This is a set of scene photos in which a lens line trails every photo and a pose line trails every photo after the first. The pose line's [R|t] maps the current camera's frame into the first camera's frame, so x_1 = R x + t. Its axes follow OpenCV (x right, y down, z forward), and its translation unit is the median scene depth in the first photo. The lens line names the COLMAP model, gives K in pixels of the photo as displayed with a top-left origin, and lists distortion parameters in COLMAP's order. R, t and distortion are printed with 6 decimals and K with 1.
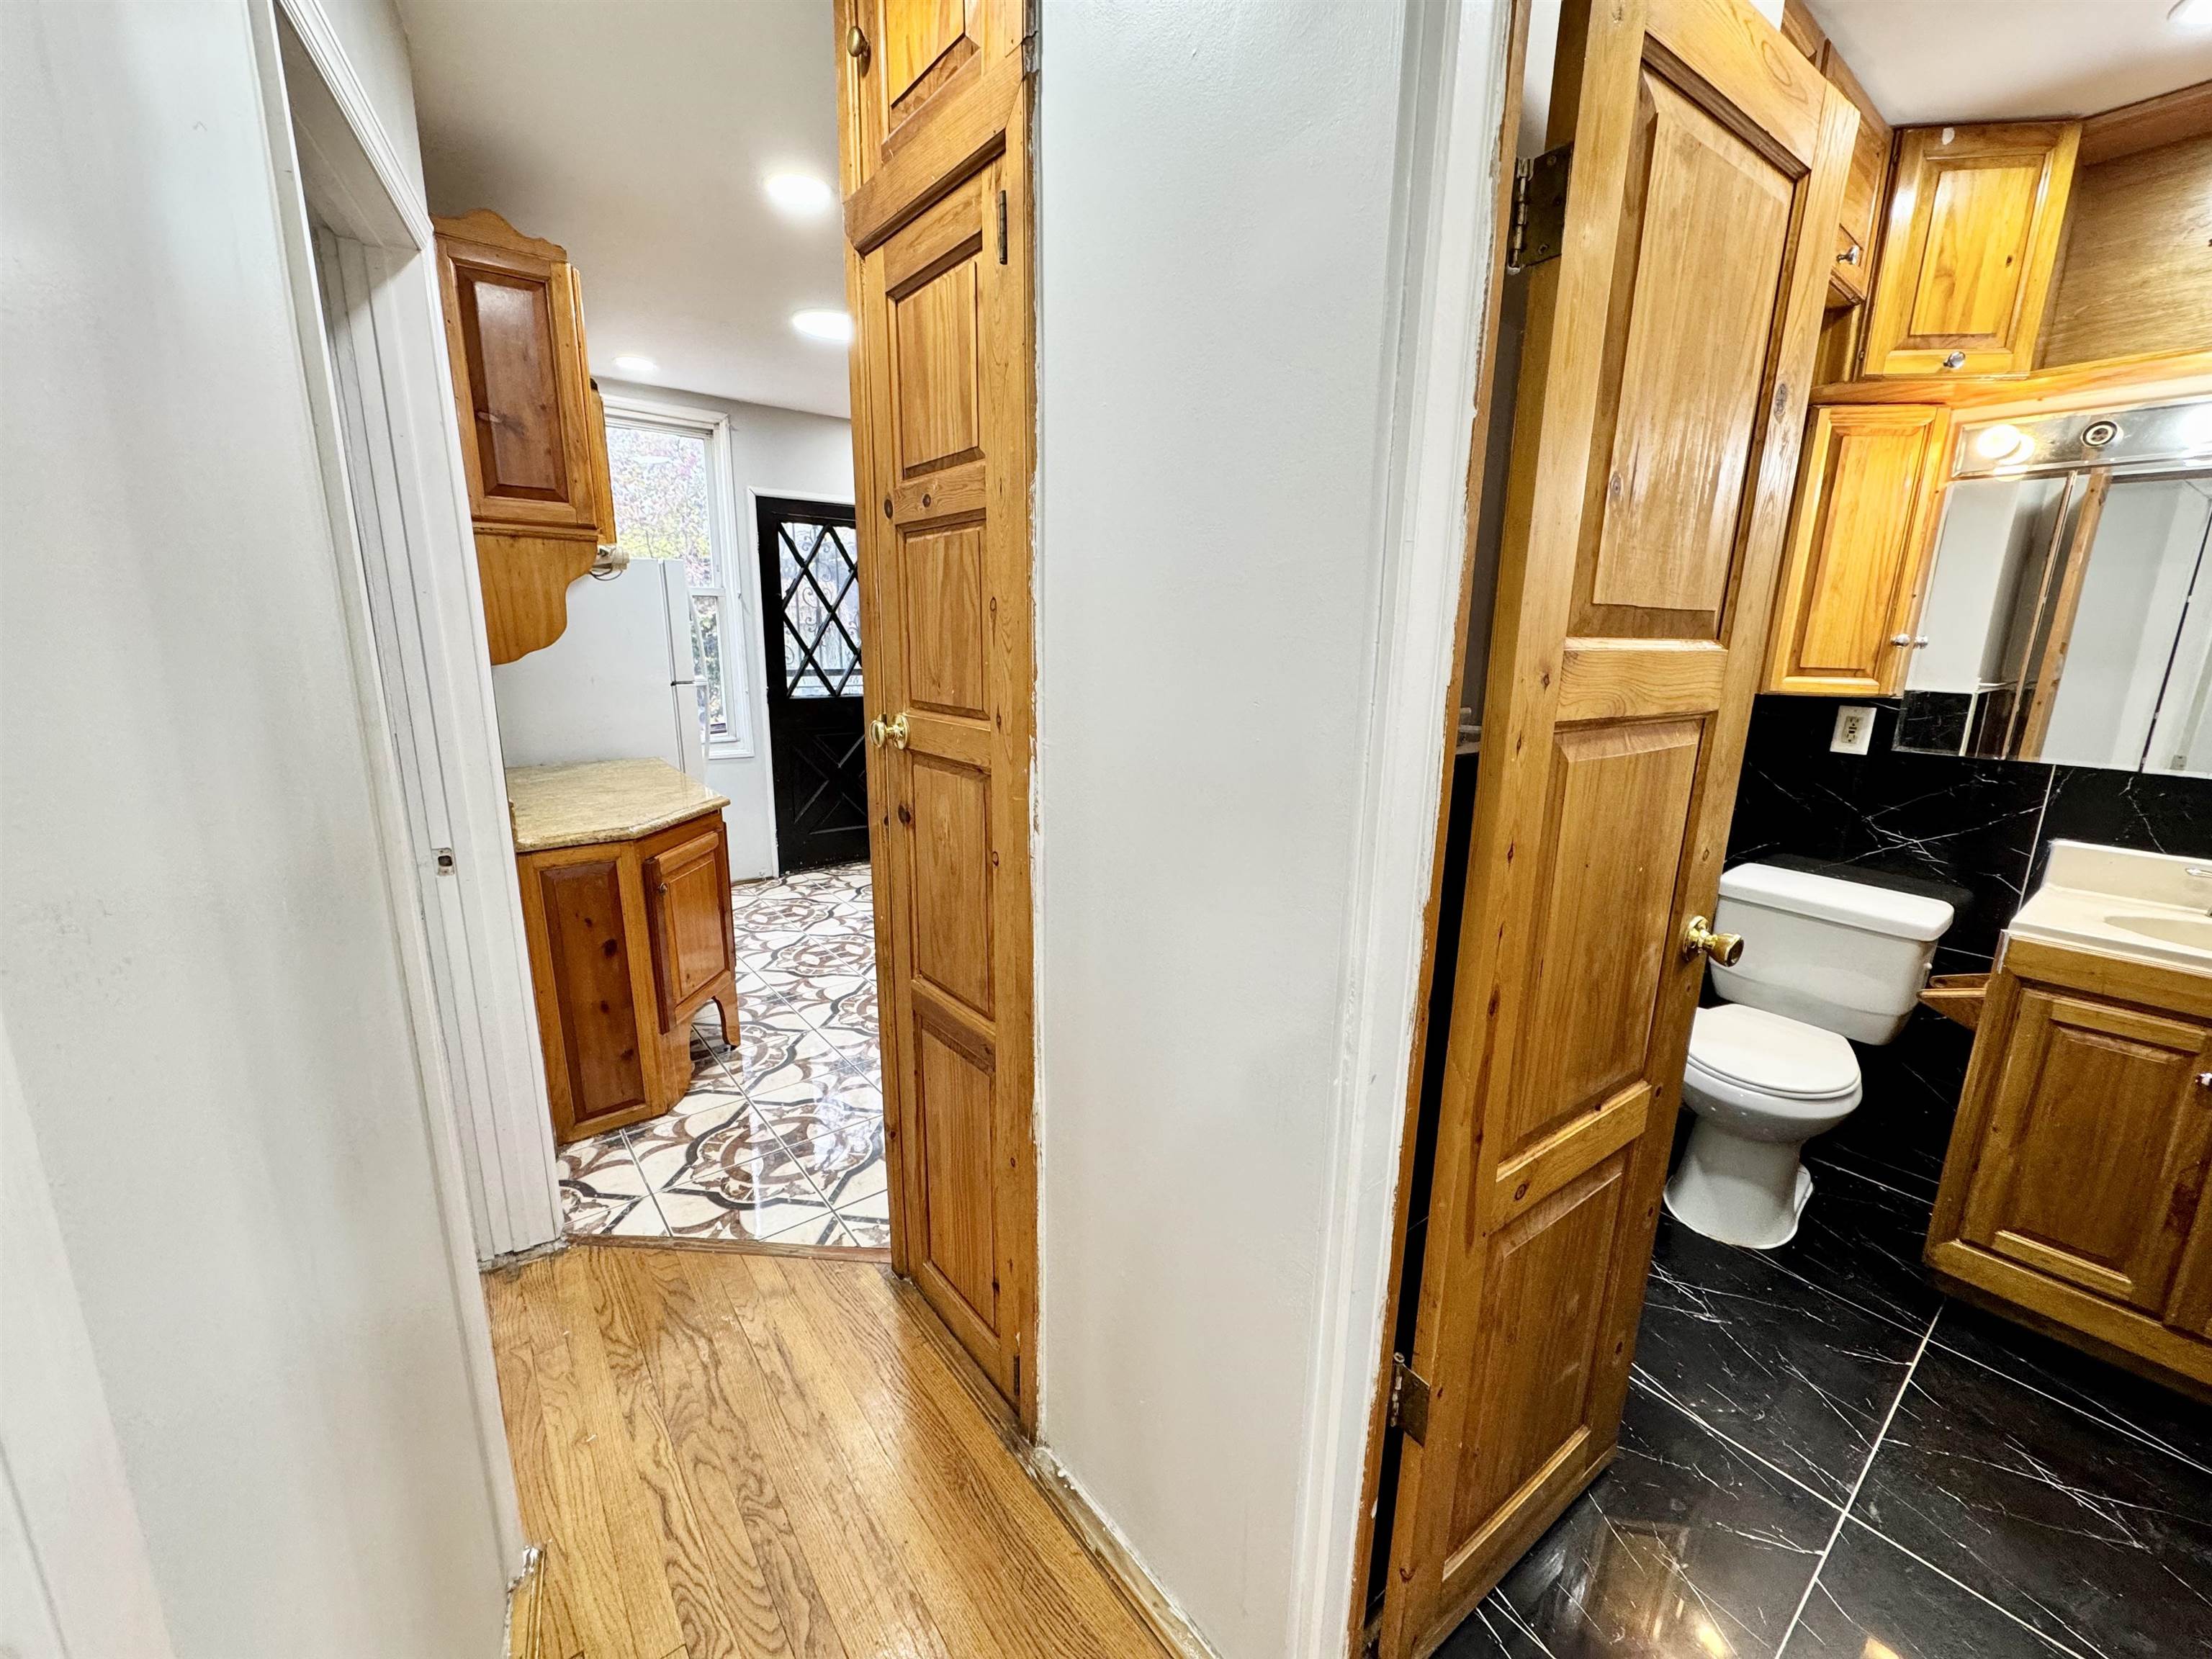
lens RADIAL K [[876.7, 0, 1105.0], [0, 876.7, 826.8], [0, 0, 1]] dist [-0.001745, 0.000144]
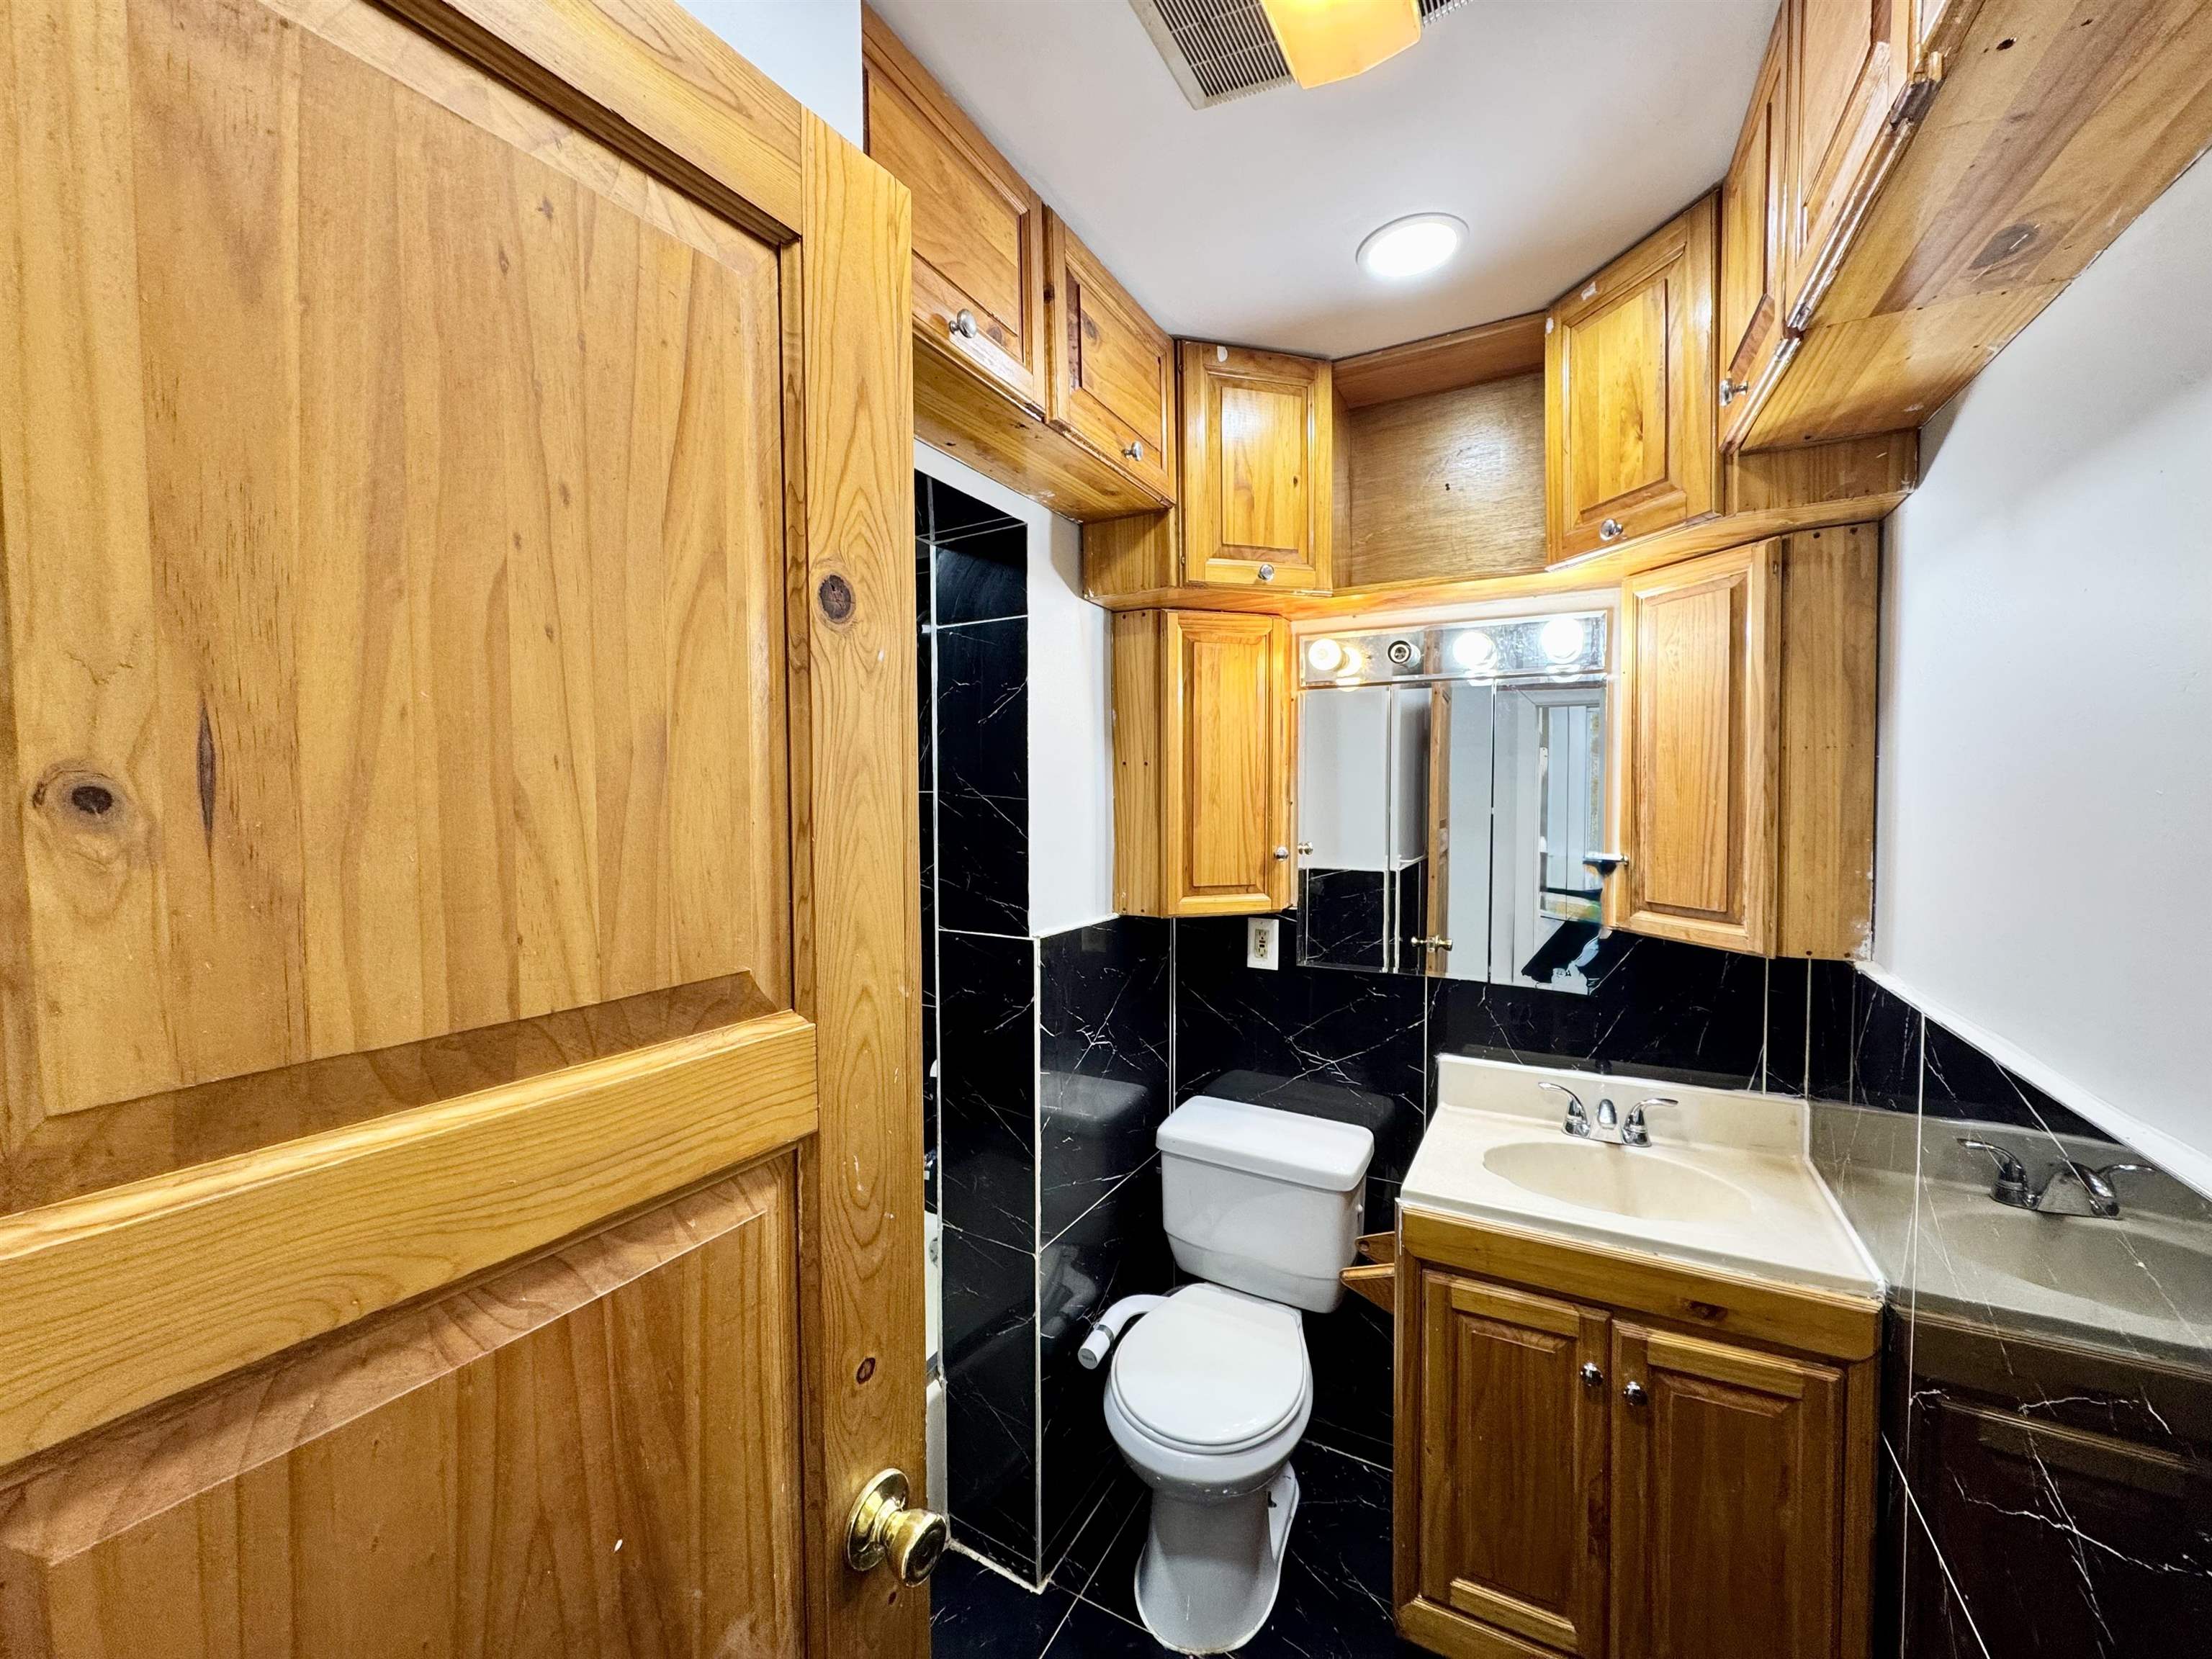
lens RADIAL K [[880.3, 0, 1100.3], [0, 880.3, 826.4], [0, 0, 1]] dist [-0.003432, -0.000146]
pose [[0.915499, -0.039840, 0.400343, 0.409431], [0.107894, 0.982947, -0.148912, -0.138891], [-0.387583, 0.179524, 0.904185, 0.253822]]
